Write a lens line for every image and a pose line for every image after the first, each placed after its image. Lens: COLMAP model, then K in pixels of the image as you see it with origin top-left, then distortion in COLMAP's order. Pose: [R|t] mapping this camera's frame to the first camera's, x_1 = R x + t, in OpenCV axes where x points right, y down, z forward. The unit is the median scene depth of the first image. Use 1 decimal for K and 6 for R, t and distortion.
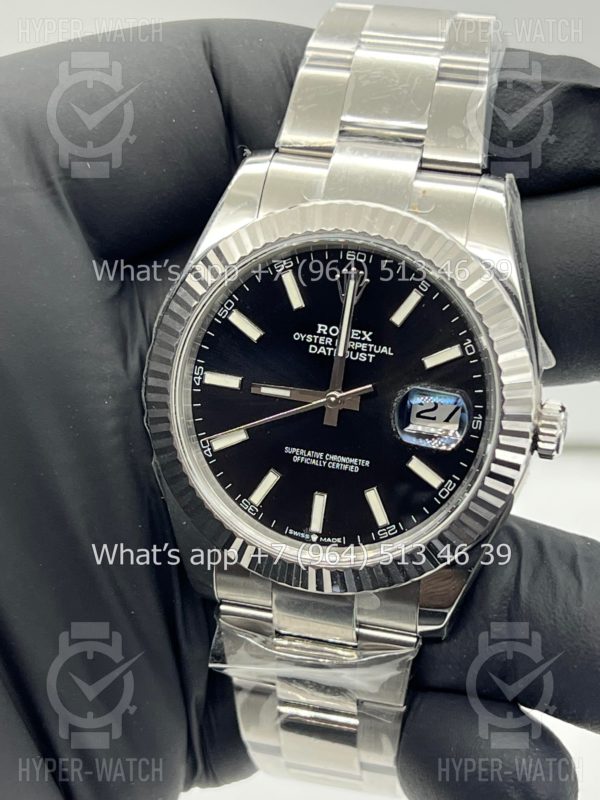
lens RADIAL K [[1891.6, 0, 298.7], [0, 1891.6, 400.0], [0, 0, 1]] dist [0.276456, 0.000000]
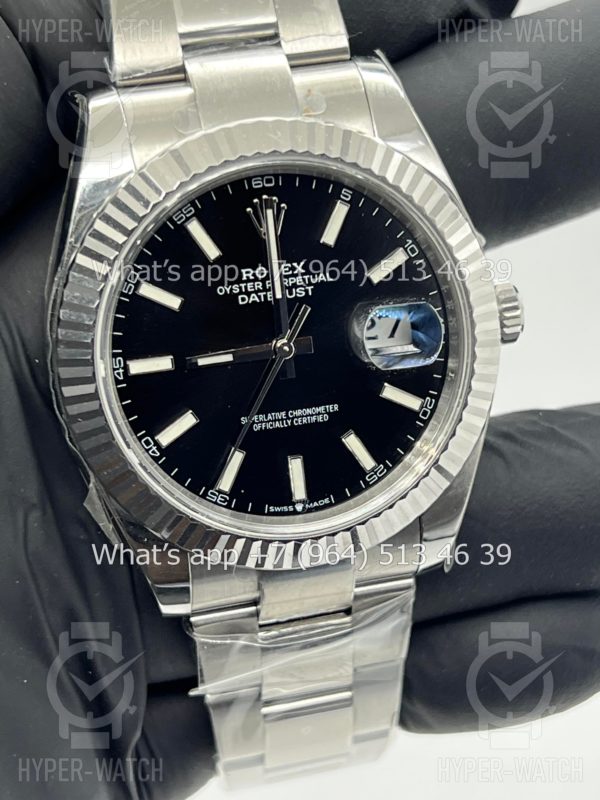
lens RADIAL K [[1891.6, 0, 303.8], [0, 1891.6, 403.9], [0, 0, 1]] dist [0.276456, 0.000000]
pose [[0.882409, -0.295067, 0.366456, -0.296679], [0.278730, 0.955349, 0.098069, -0.058064], [-0.379031, 0.015606, 0.925253, 0.190402]]
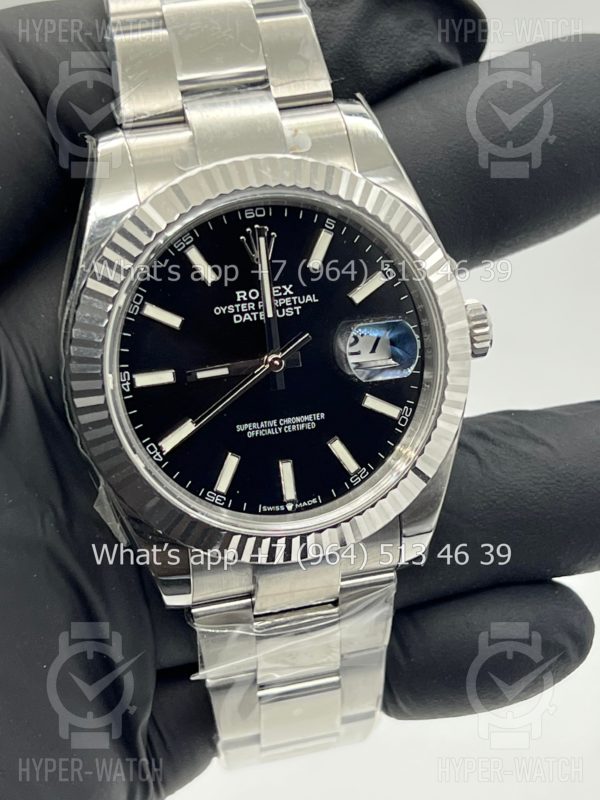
lens RADIAL K [[1891.6, 0, 304.1], [0, 1891.6, 394.3], [0, 0, 1]] dist [0.276456, 0.000000]
pose [[0.880215, -0.294128, 0.372438, -0.327906], [0.285198, 0.955103, 0.080248, -0.057224], [-0.379320, 0.035583, 0.924581, 0.104991]]
